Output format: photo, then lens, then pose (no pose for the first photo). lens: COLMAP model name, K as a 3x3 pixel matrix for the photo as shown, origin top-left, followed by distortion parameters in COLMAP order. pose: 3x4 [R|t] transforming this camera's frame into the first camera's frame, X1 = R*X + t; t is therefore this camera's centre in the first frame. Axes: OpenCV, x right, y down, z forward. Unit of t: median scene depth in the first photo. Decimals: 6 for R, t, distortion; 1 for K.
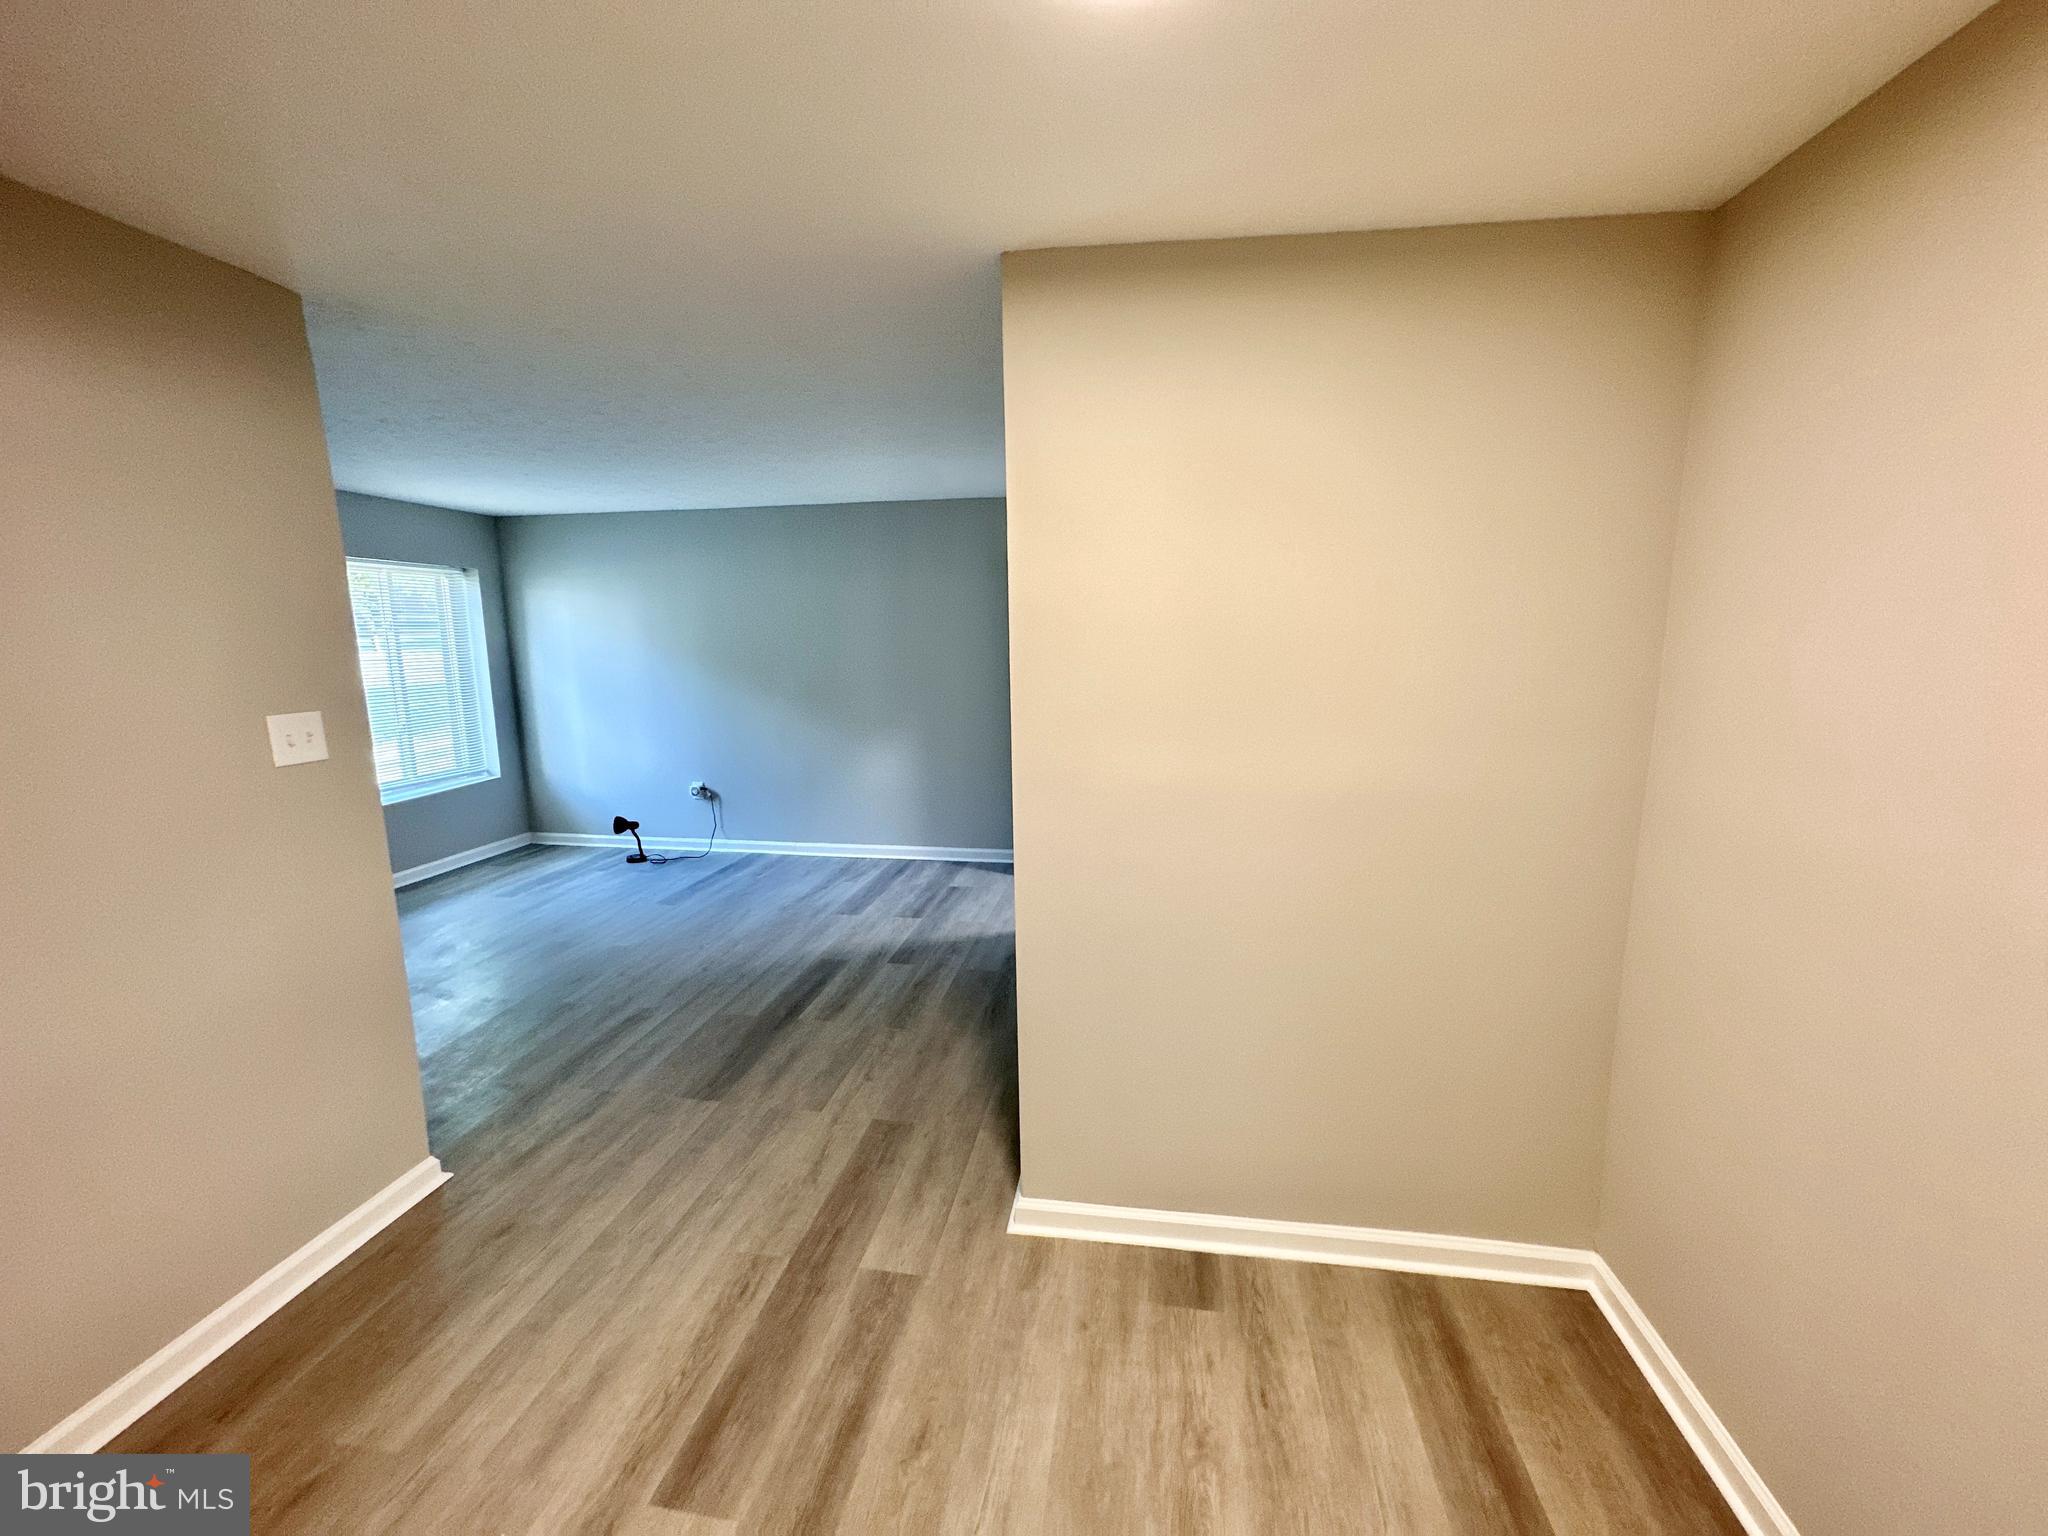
lens RADIAL K [[819.5, 0, 1020.7], [0, 819.5, 758.9], [0, 0, 1]] dist [0.001219, -0.000048]
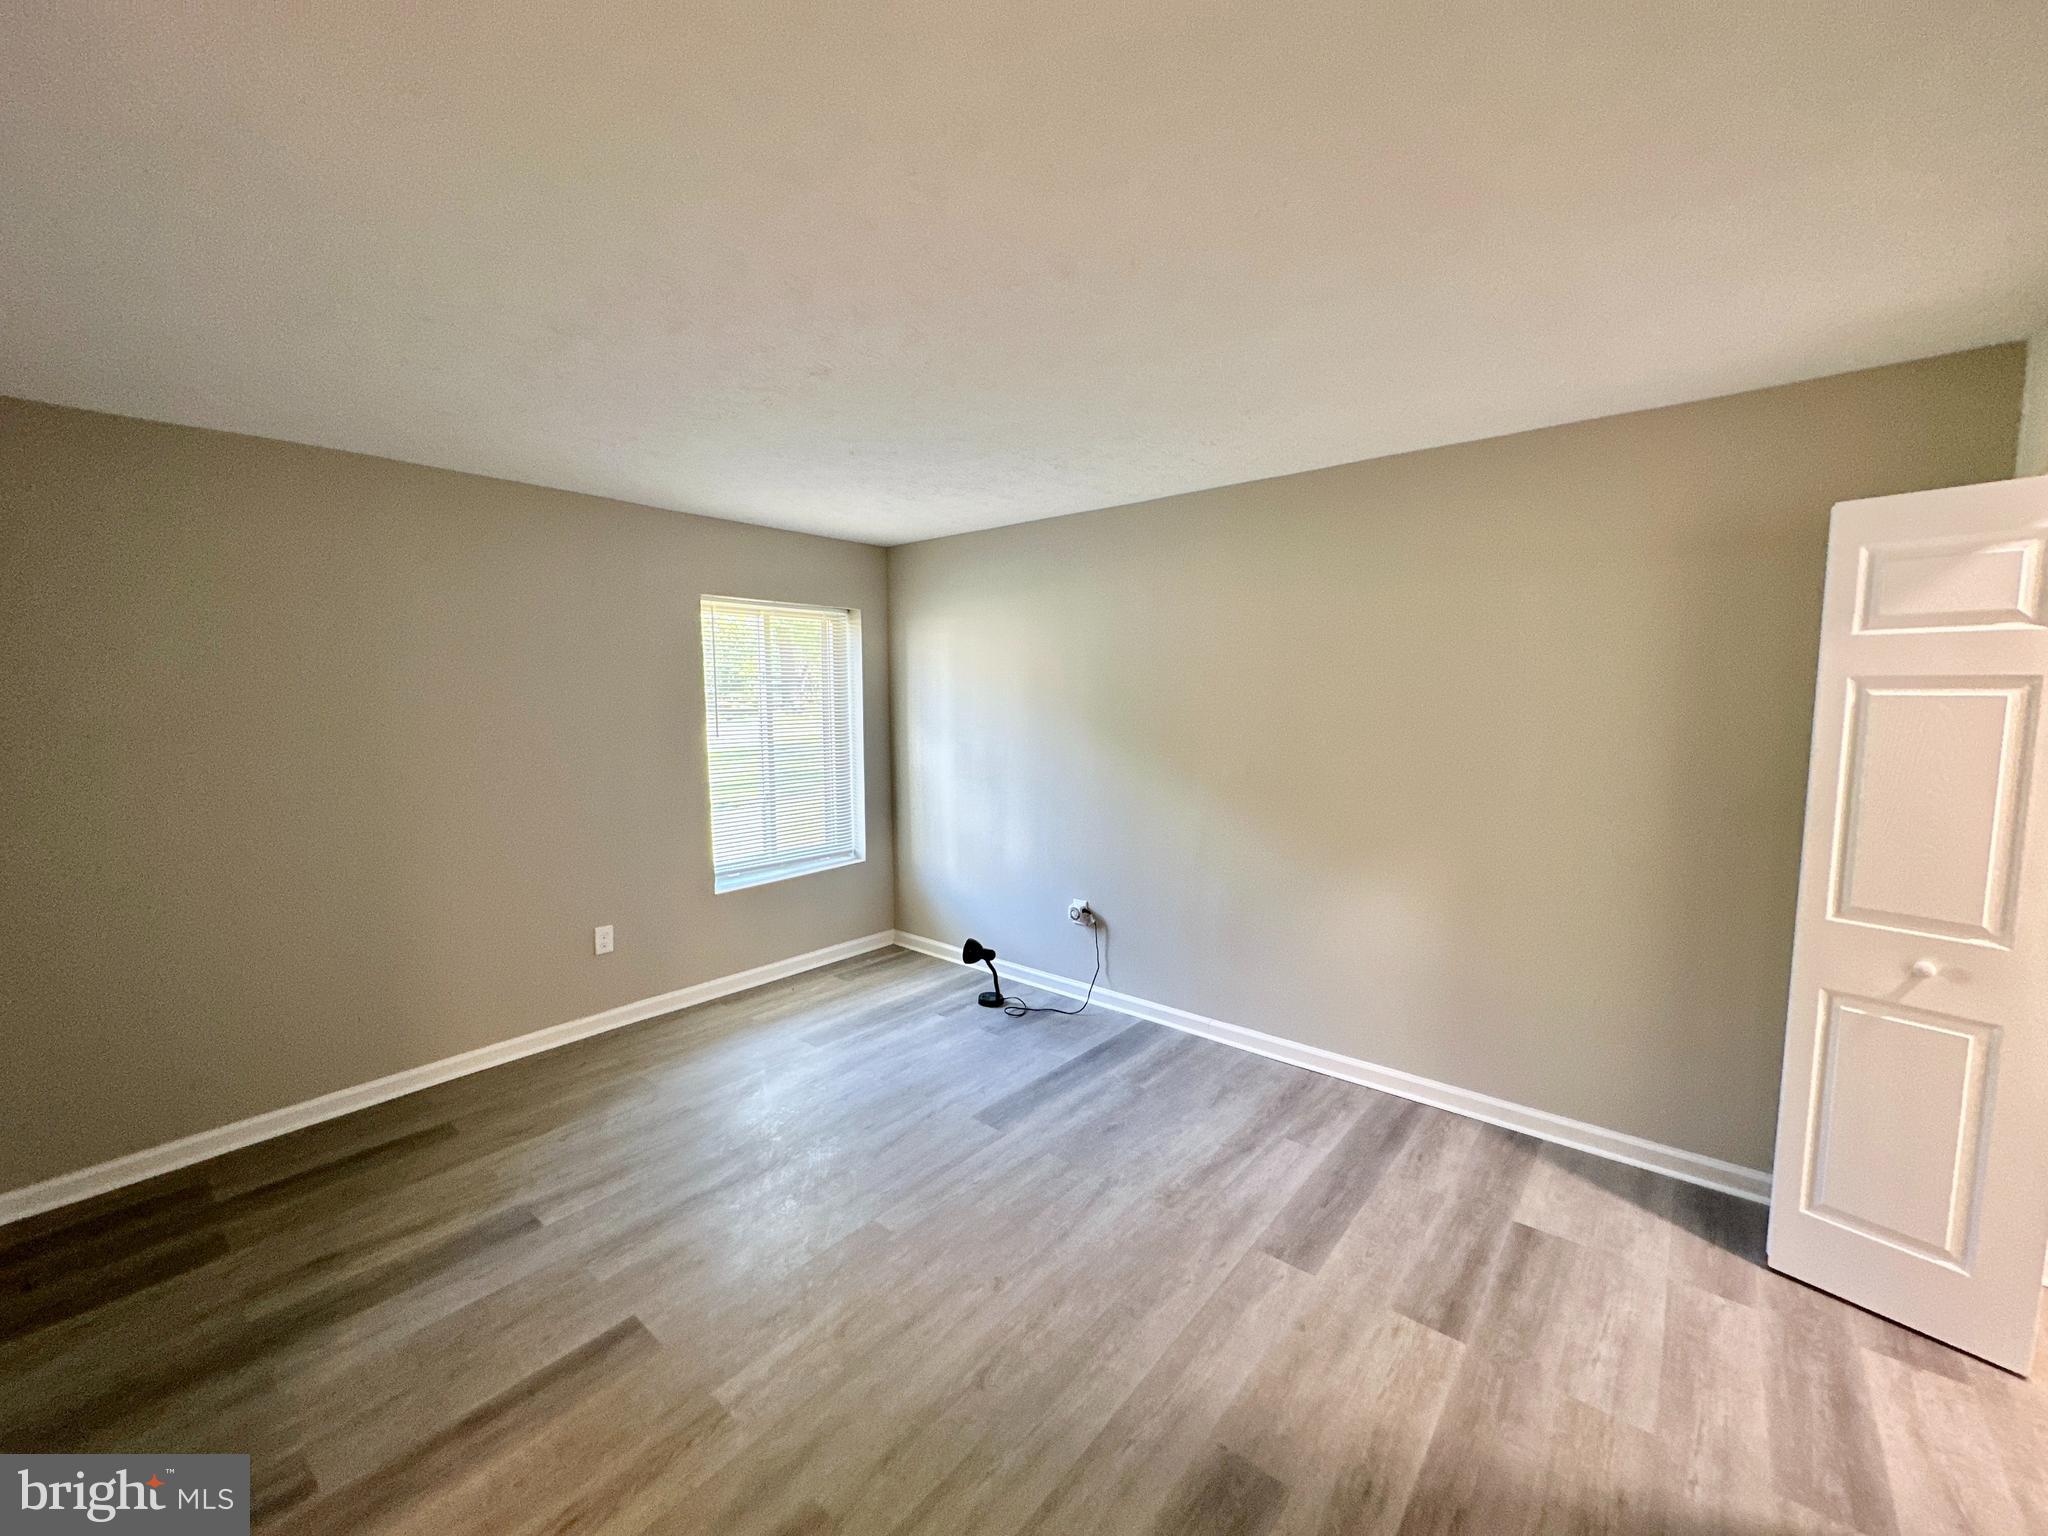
lens RADIAL K [[819.5, 0, 1026.0], [0, 819.5, 773.4], [0, 0, 1]] dist [0.001219, -0.000048]
pose [[0.861975, 0.057190, -0.503715, -0.102157], [-0.083149, 0.996109, -0.029194, -0.061697], [0.500086, 0.067048, 0.863376, 0.419457]]
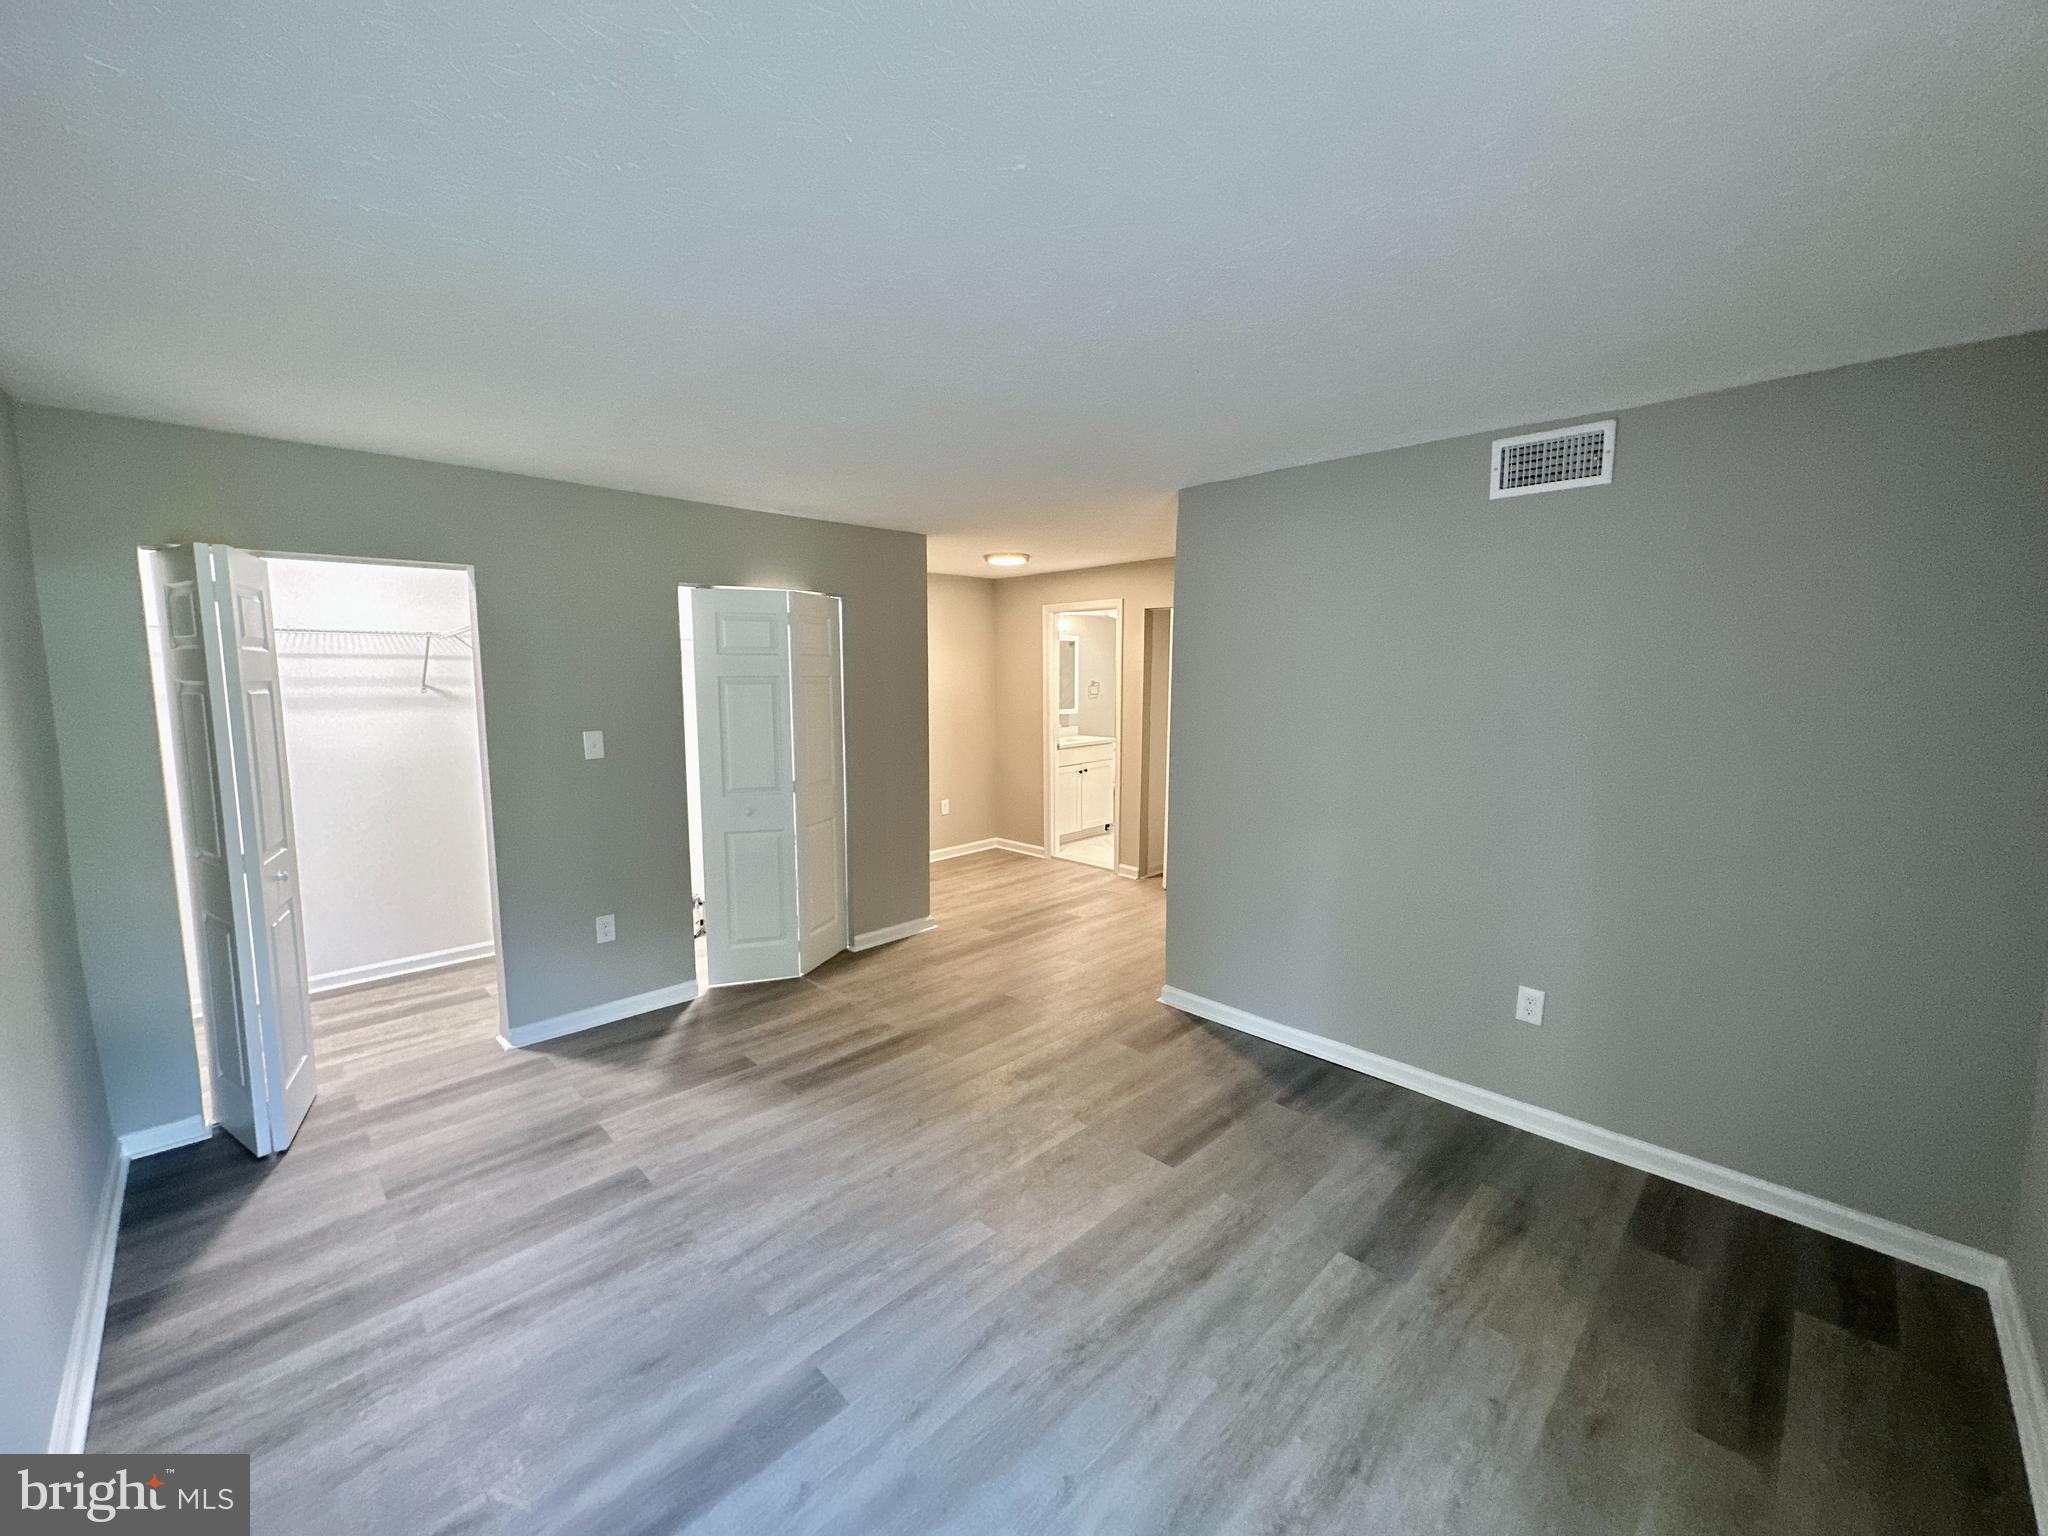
lens RADIAL K [[819.5, 0, 1024.9], [0, 819.5, 760.0], [0, 0, 1]] dist [0.001219, -0.000048]
pose [[-0.809914, -0.052915, 0.584157, -0.645221], [0.103386, 0.967451, 0.230976, -0.168385], [-0.577365, 0.247465, -0.778081, 1.055623]]
